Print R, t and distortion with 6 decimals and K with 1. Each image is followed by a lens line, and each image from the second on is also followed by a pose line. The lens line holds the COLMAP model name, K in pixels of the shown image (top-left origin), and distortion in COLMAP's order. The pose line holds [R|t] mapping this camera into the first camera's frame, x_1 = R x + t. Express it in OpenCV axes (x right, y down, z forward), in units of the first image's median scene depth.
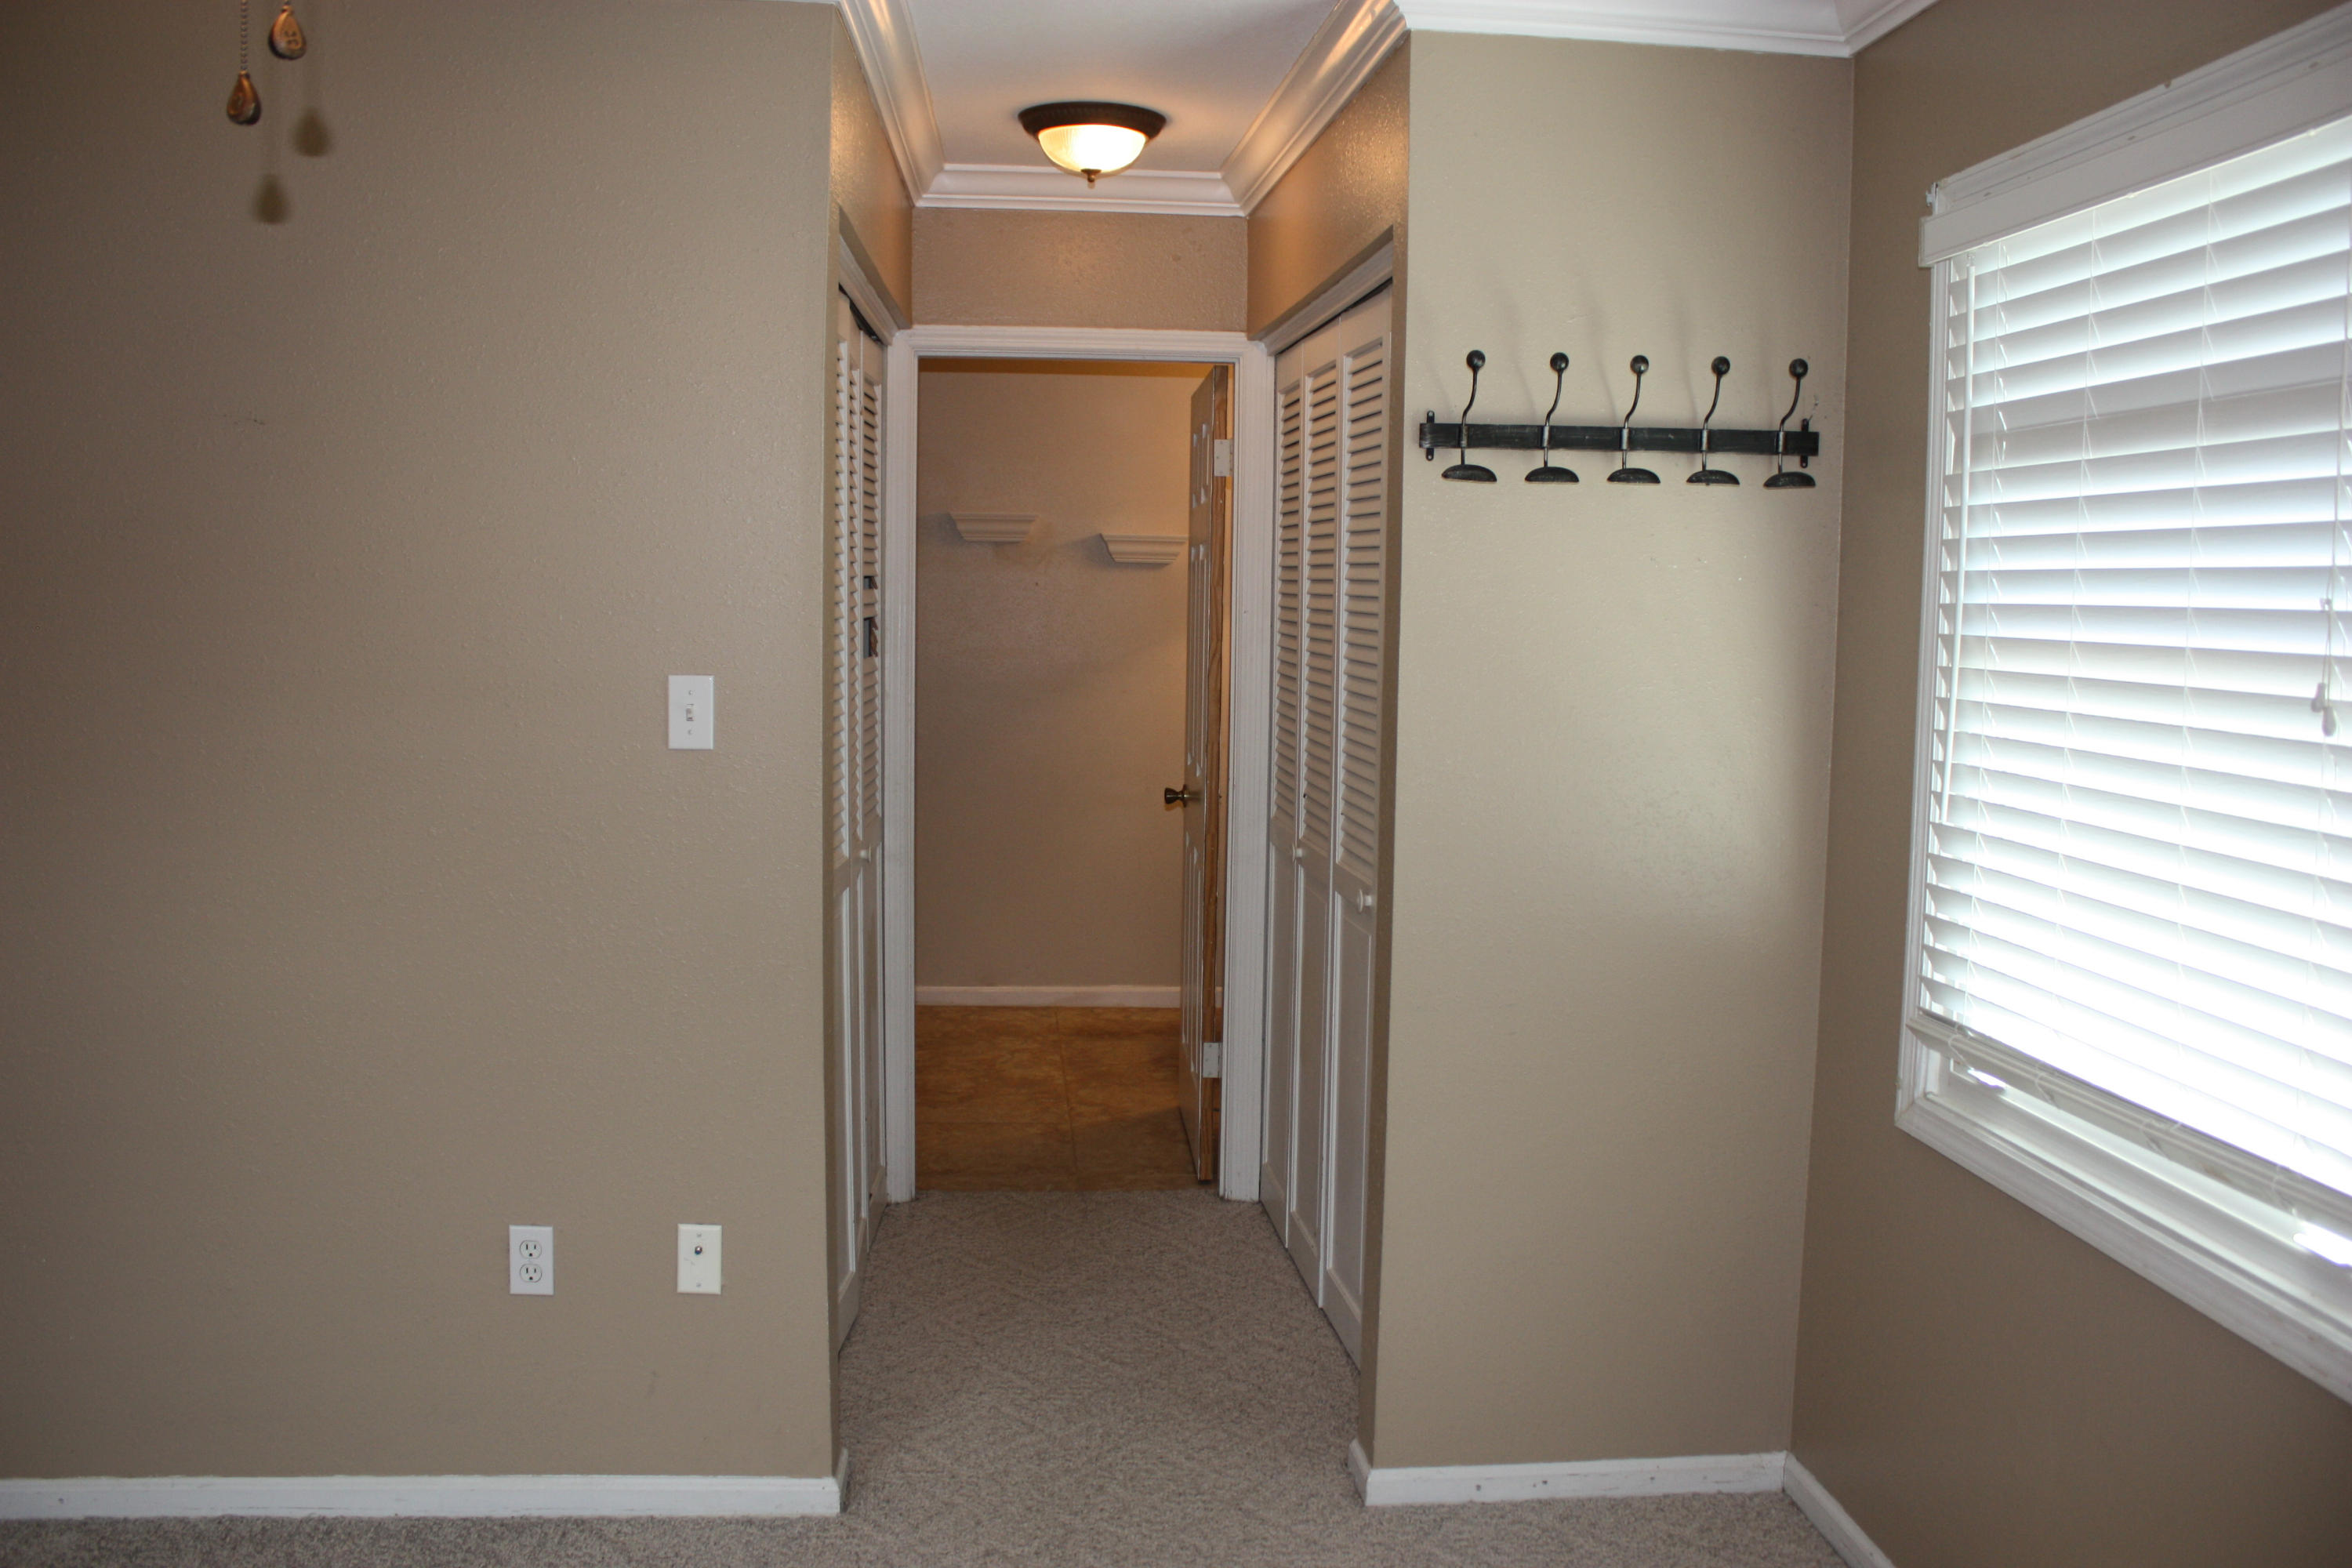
lens RADIAL K [[1946.0, 0, 1165.9], [0, 1946.0, 745.3], [0, 0, 1]] dist [-0.159598, 0.136666]
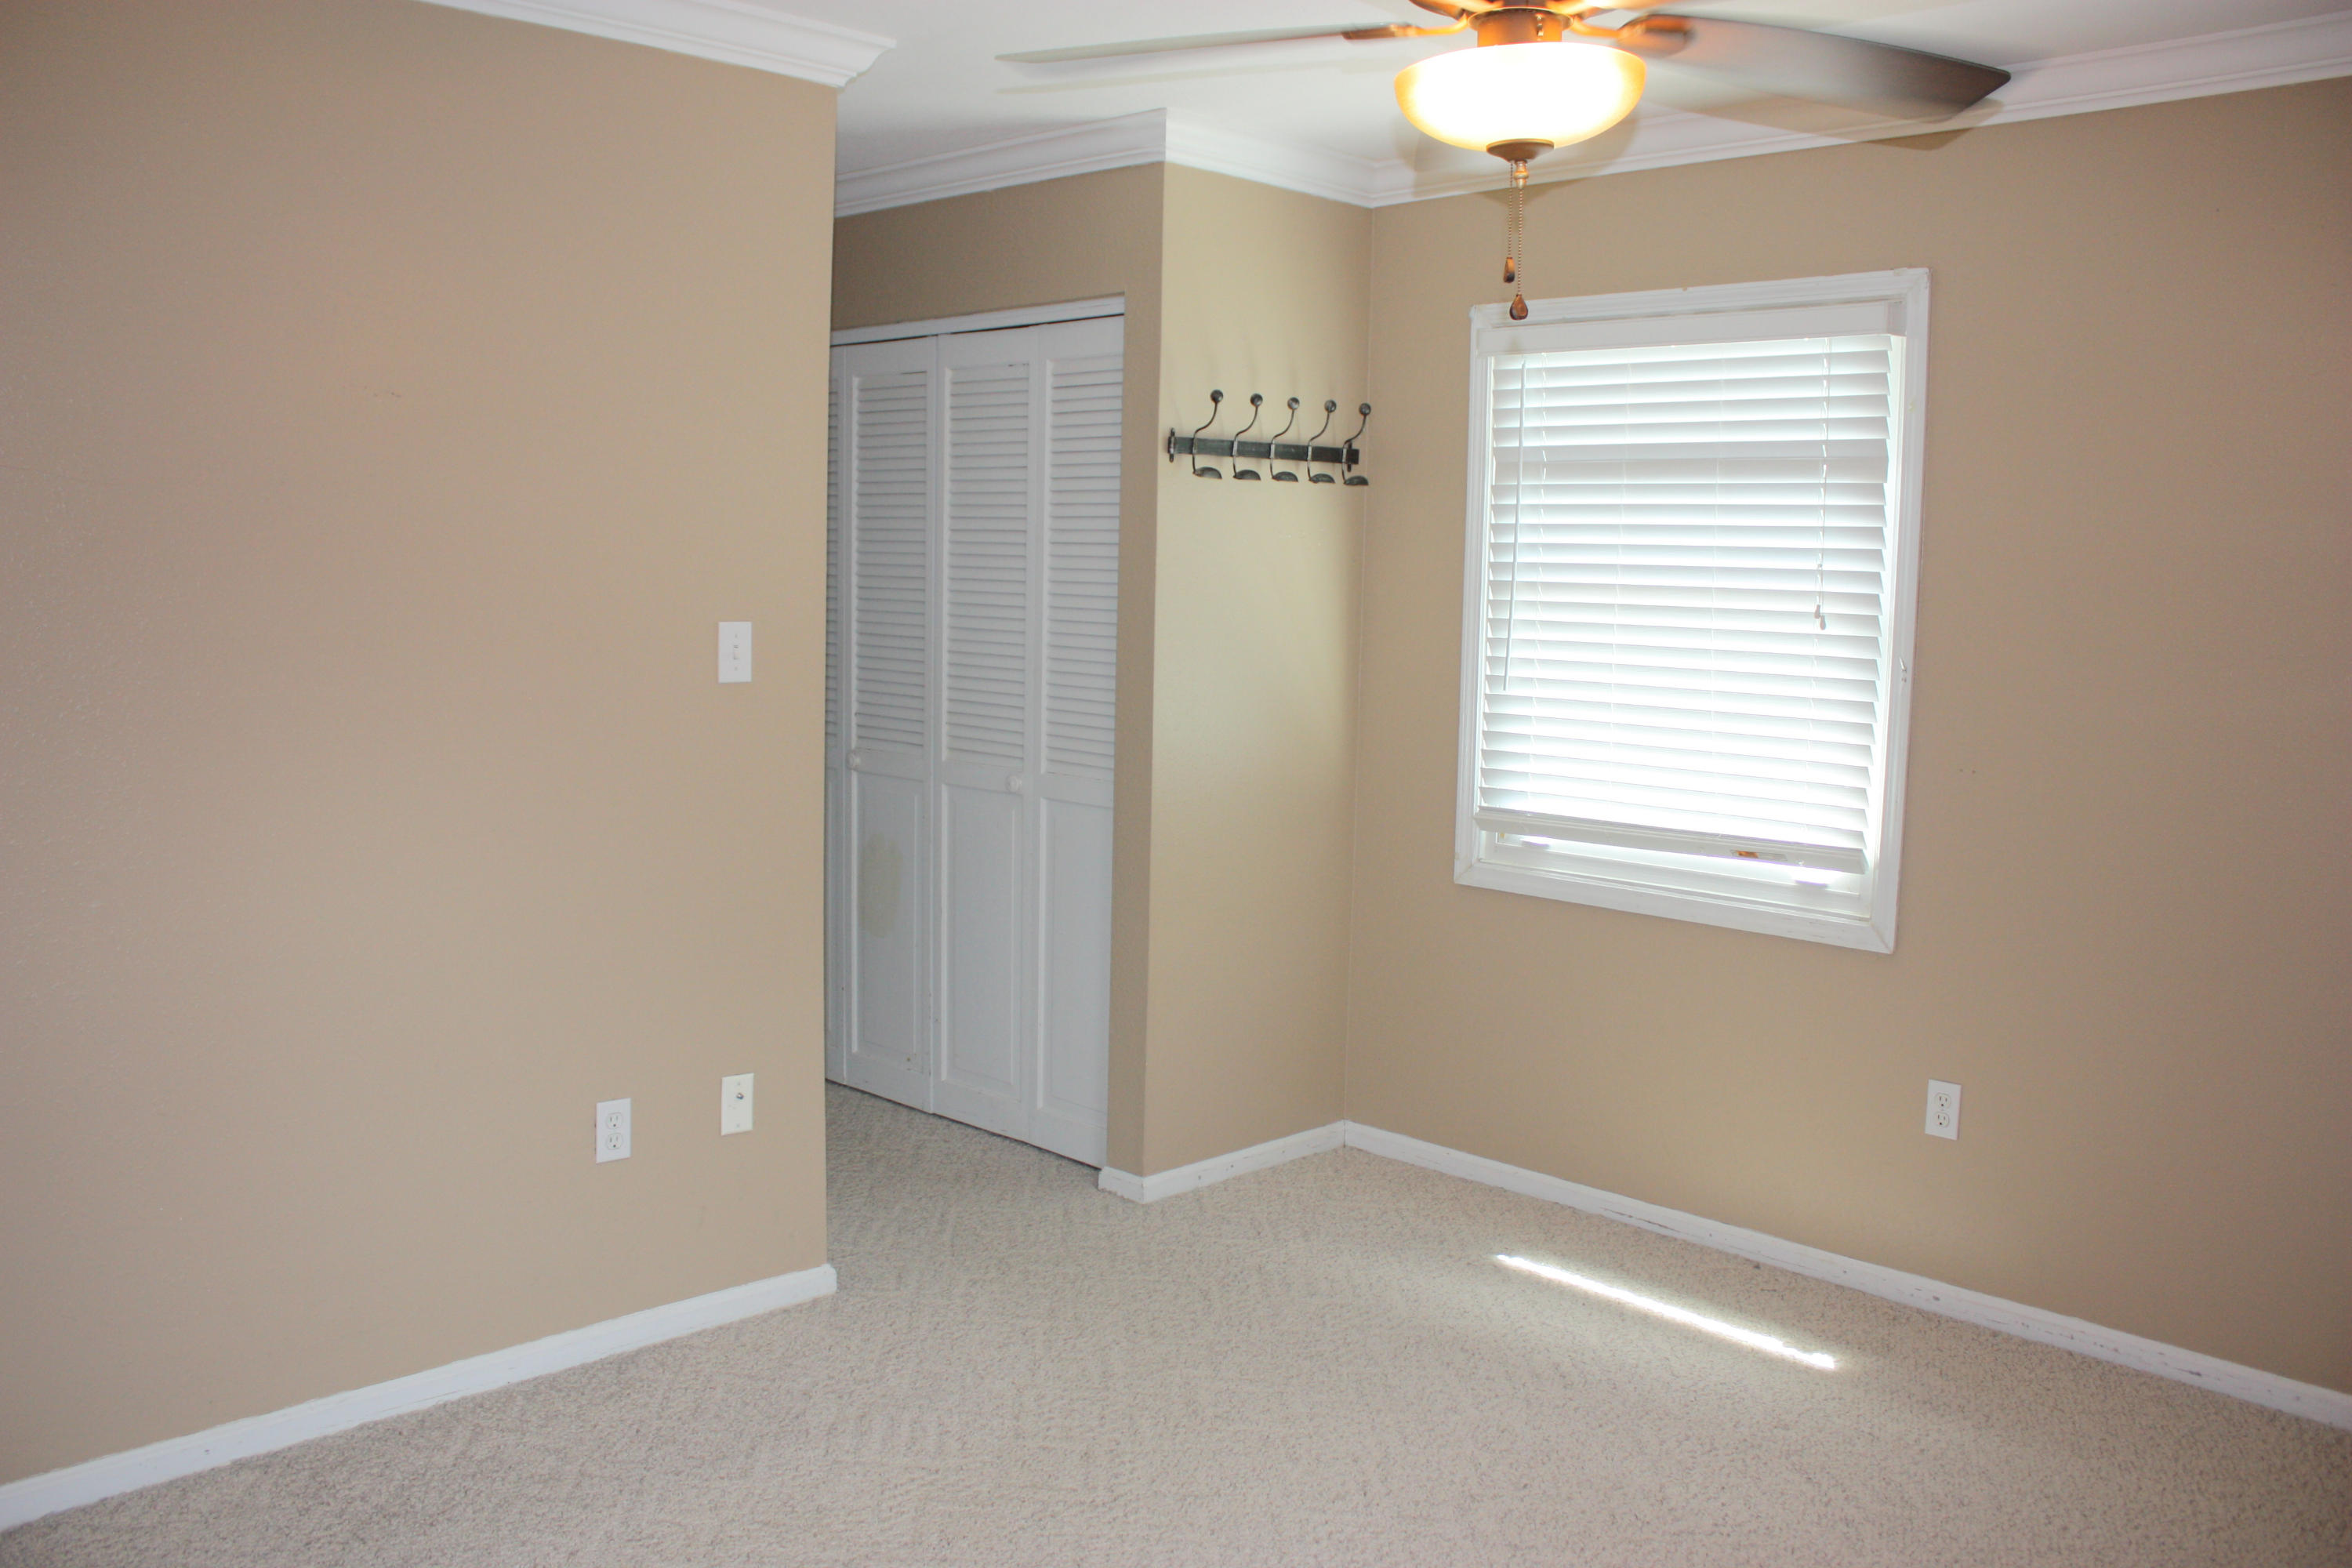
lens RADIAL K [[1946.0, 0, 1165.9], [0, 1946.0, 745.3], [0, 0, 1]] dist [-0.159598, 0.136666]
pose [[0.769408, -0.060572, 0.635879, -0.805793], [0.042161, 0.998139, 0.044066, -0.000759], [-0.637364, -0.007096, 0.770530, -0.113357]]
